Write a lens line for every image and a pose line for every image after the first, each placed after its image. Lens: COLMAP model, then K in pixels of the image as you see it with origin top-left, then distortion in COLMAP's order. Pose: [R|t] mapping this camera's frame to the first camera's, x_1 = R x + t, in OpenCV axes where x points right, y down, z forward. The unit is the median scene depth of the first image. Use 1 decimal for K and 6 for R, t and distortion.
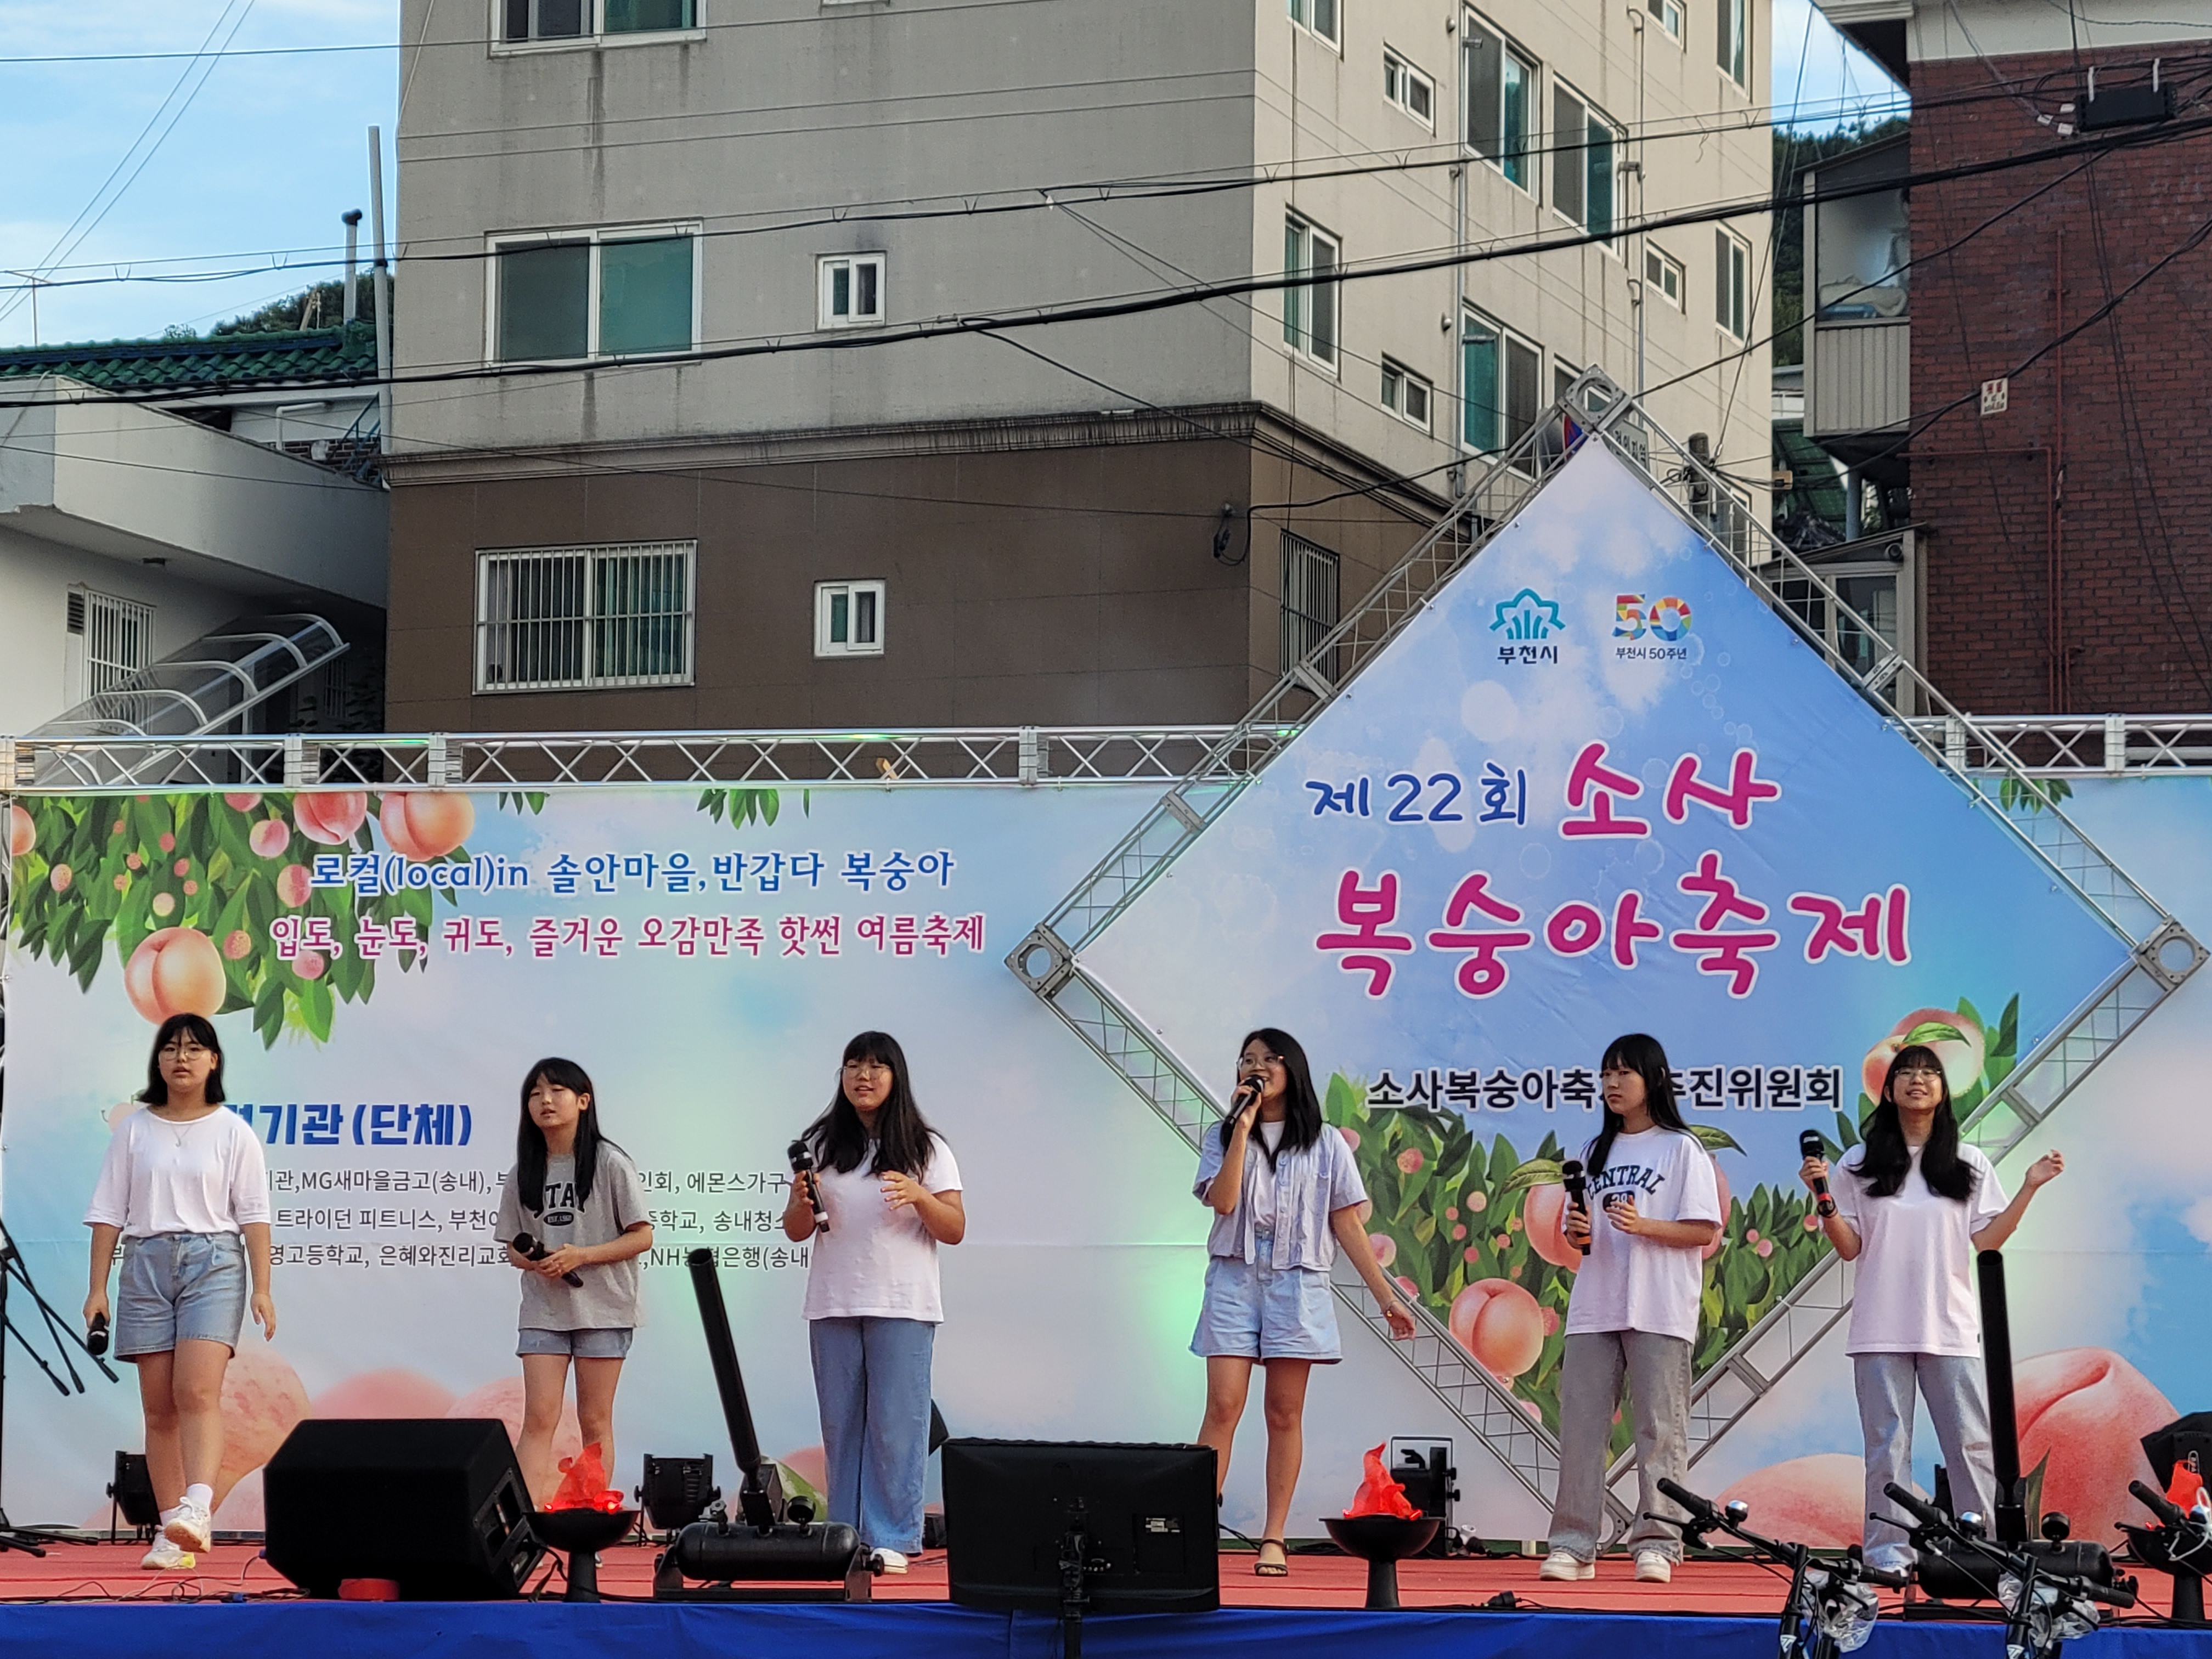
lens RADIAL K [[5762.9, 0, 1147.7], [0, 5762.9, 896.8], [0, 0, 1]] dist [0.012787, 0.657644]
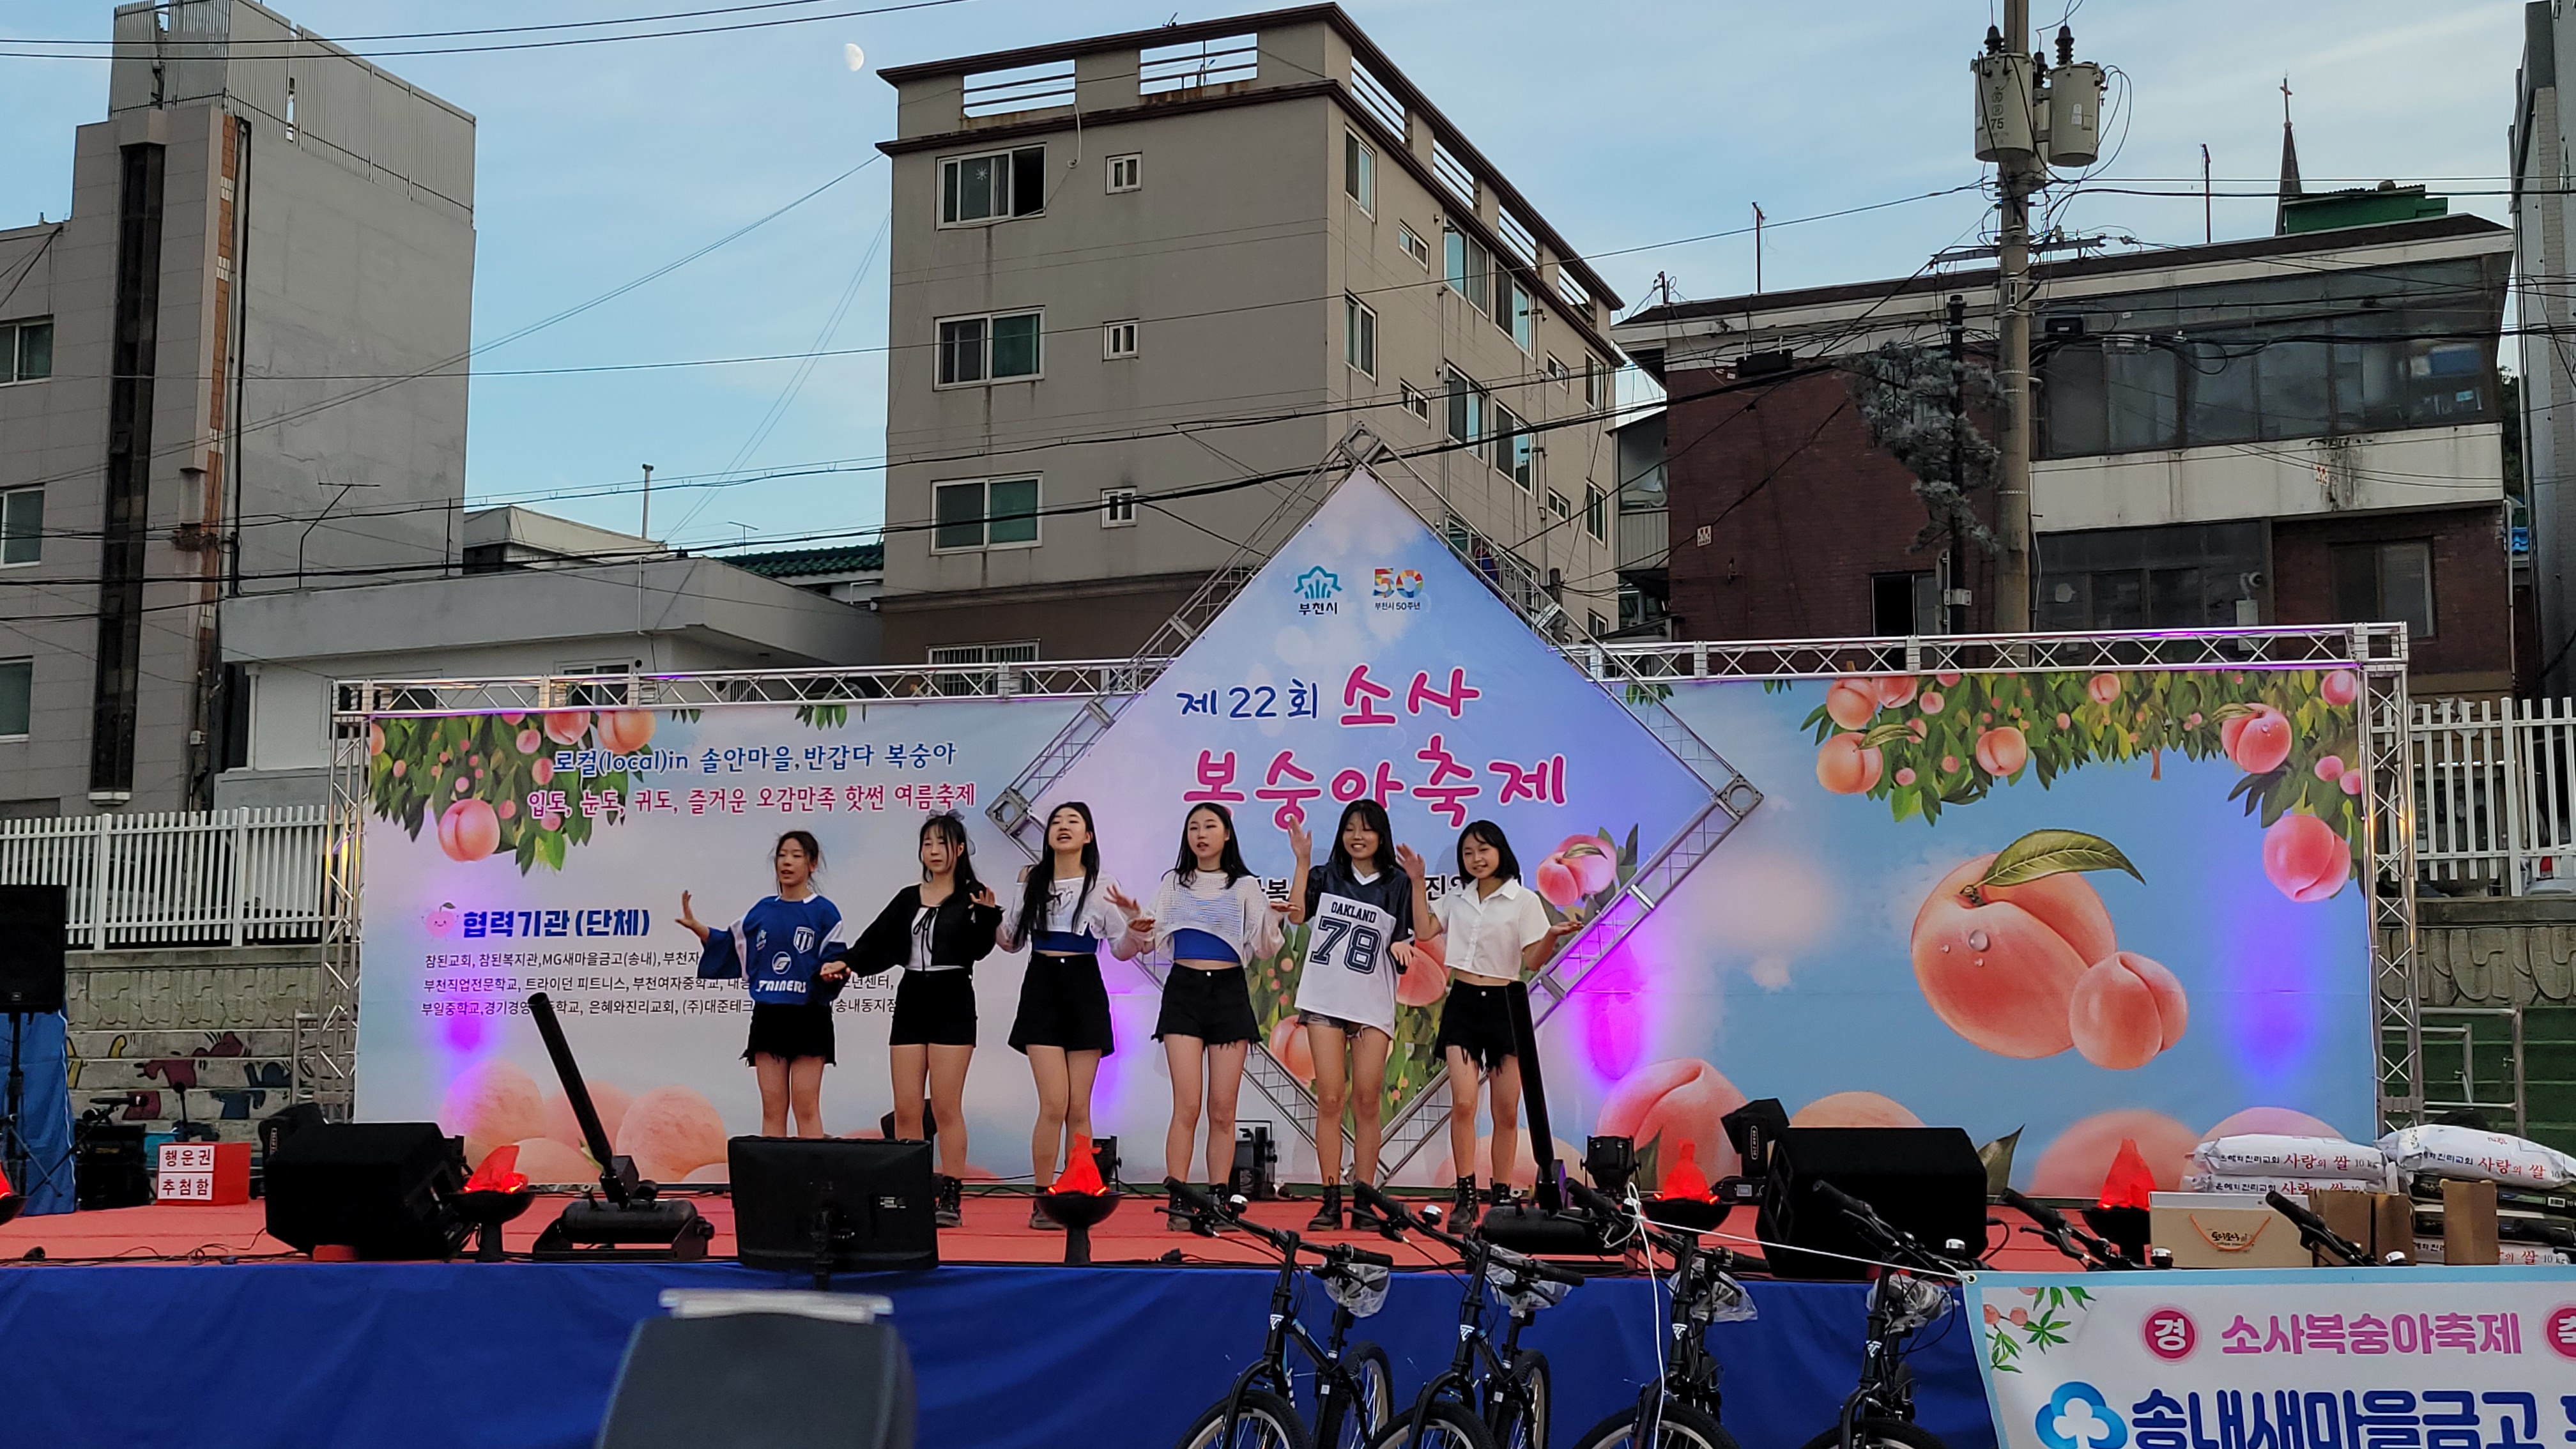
lens RADIAL K [[2784.0, 0, 1288.0], [0, 2784.0, 724.5], [0, 0, 1]] dist [0.050934, 0.020378]
pose [[0.999562, -0.011499, -0.027256, 0.077526], [0.010369, 0.999095, -0.041251, 0.019524], [0.027706, 0.040950, 0.998777, 0.258132]]
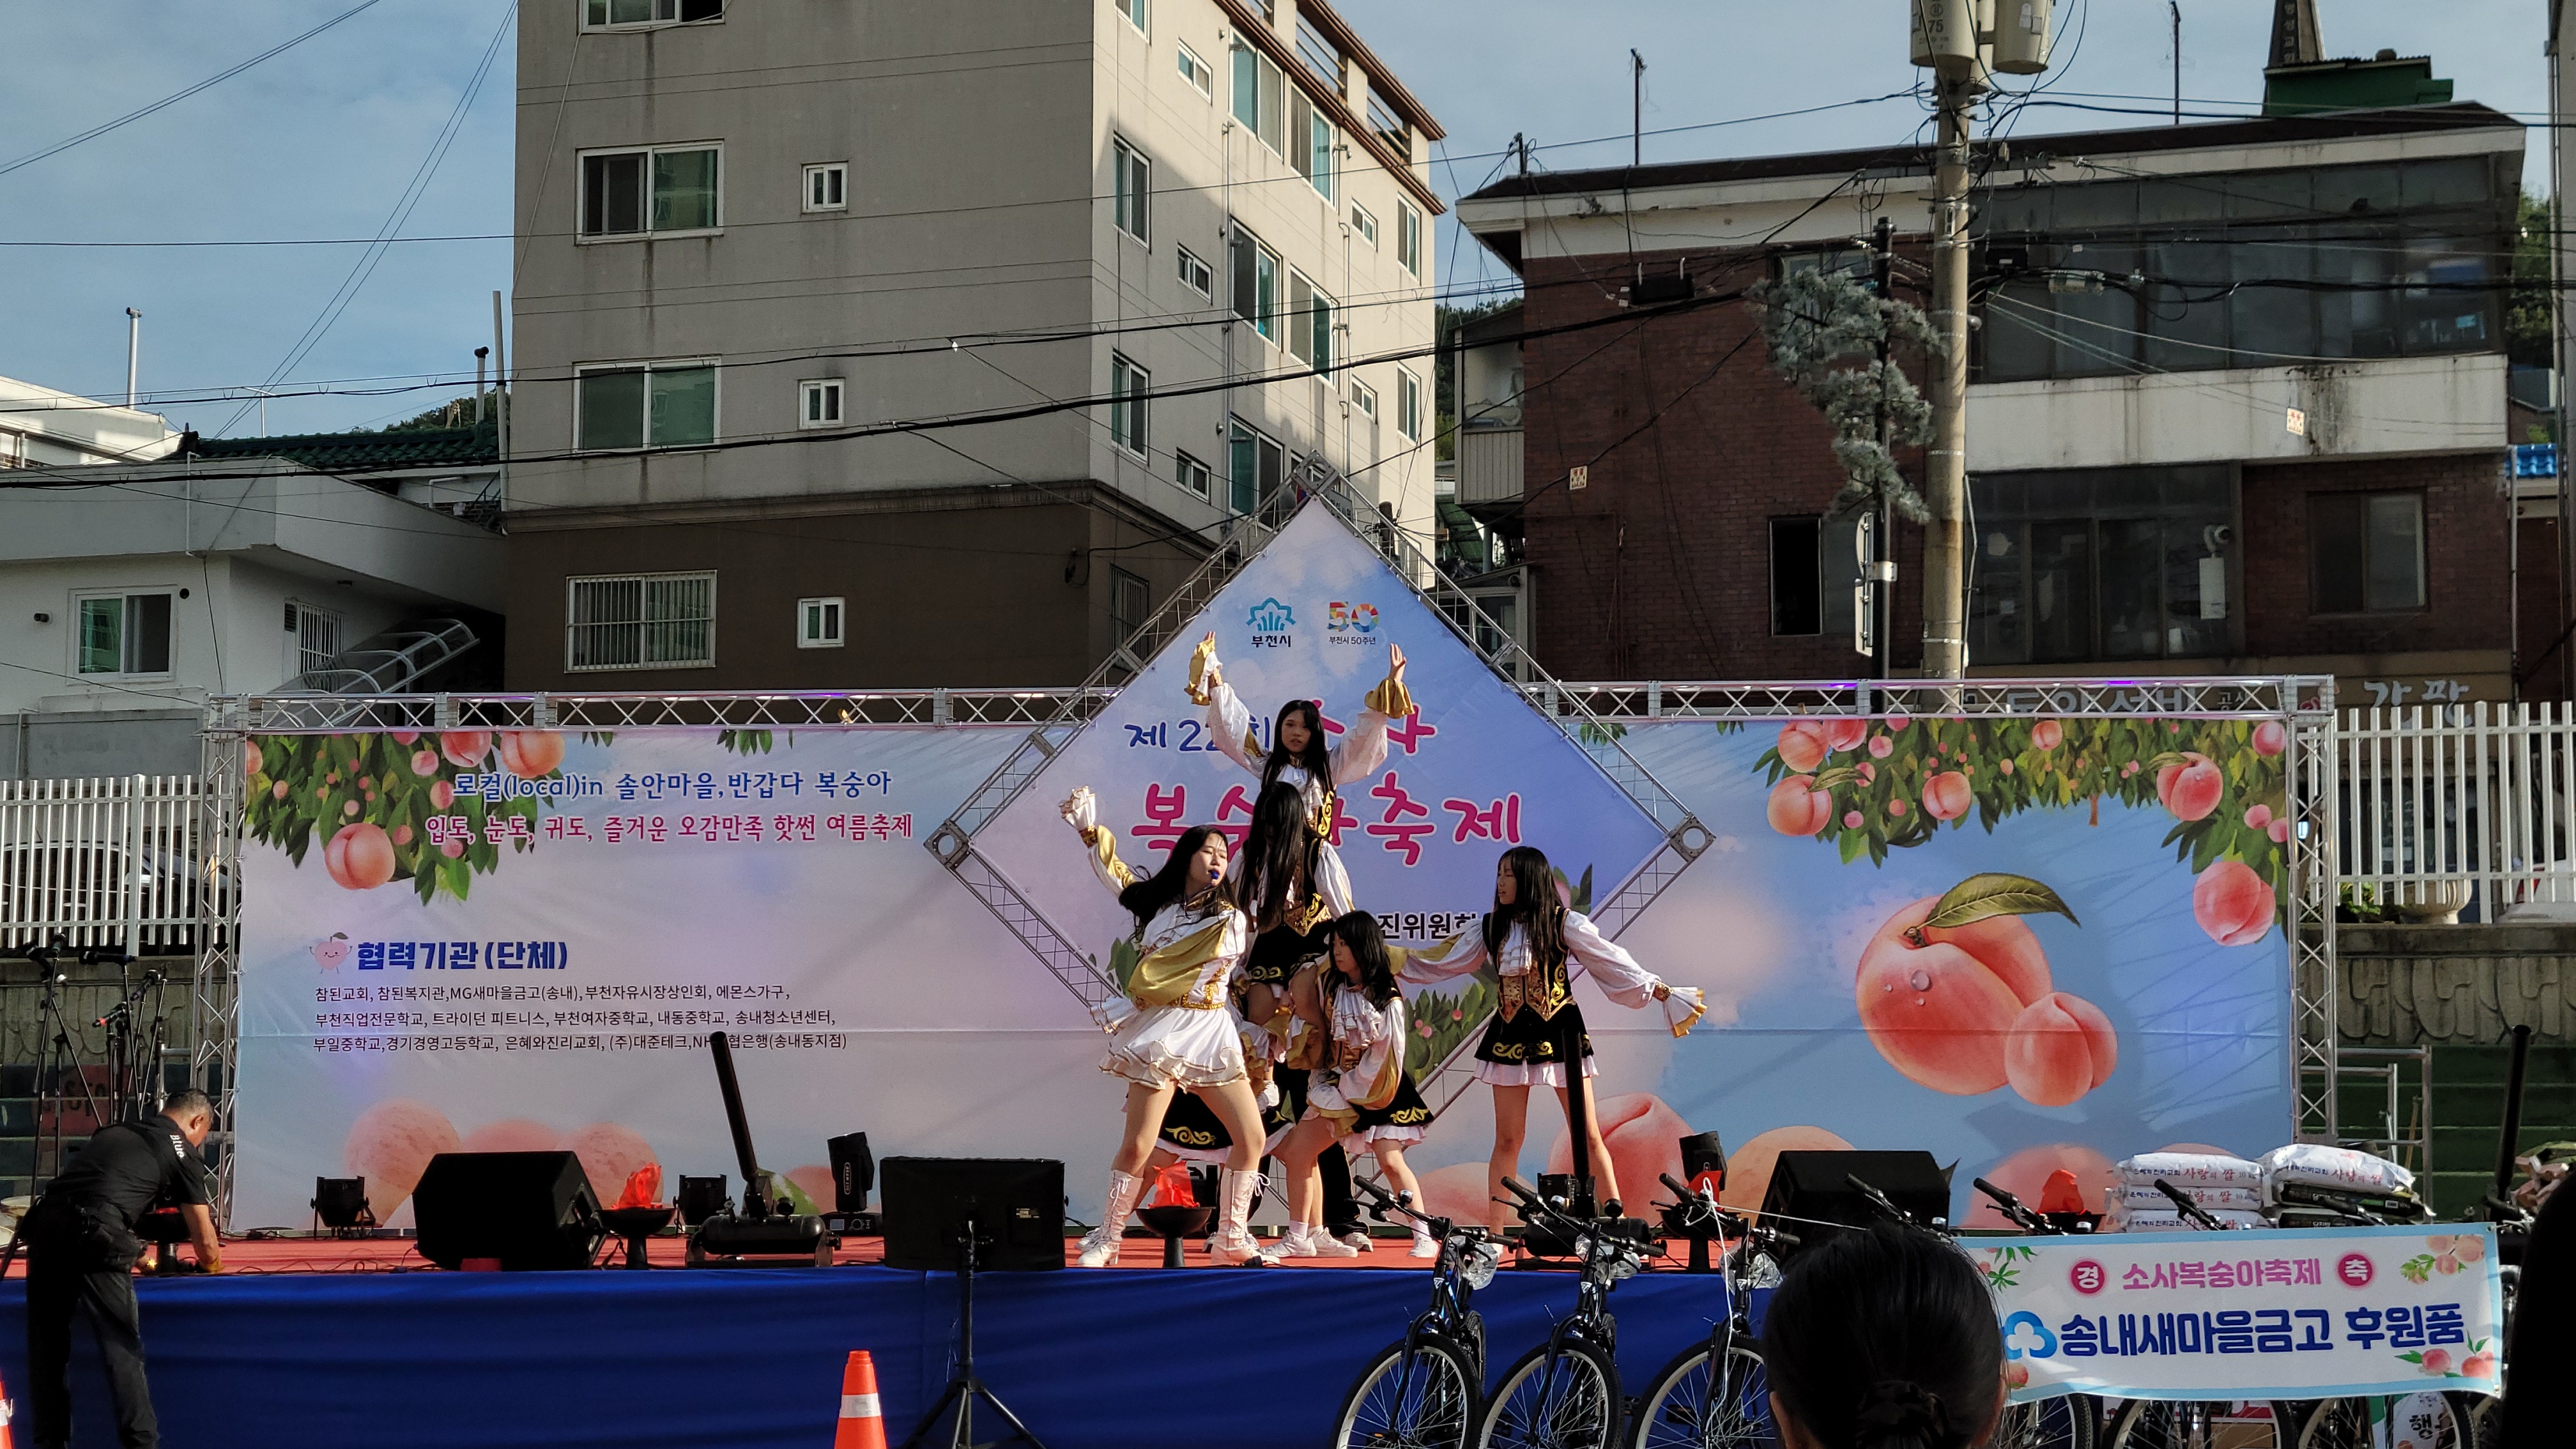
lens RADIAL K [[4010.2, 0, 1288.0], [0, 4010.2, 724.5], [0, 0, 1]] dist [0.095886, 0.008960]
pose [[0.997417, -0.000246, 0.071835, -0.005370], [0.001523, 0.999842, -0.017725, -0.001379], [-0.071819, 0.017788, 0.997259, -0.052207]]
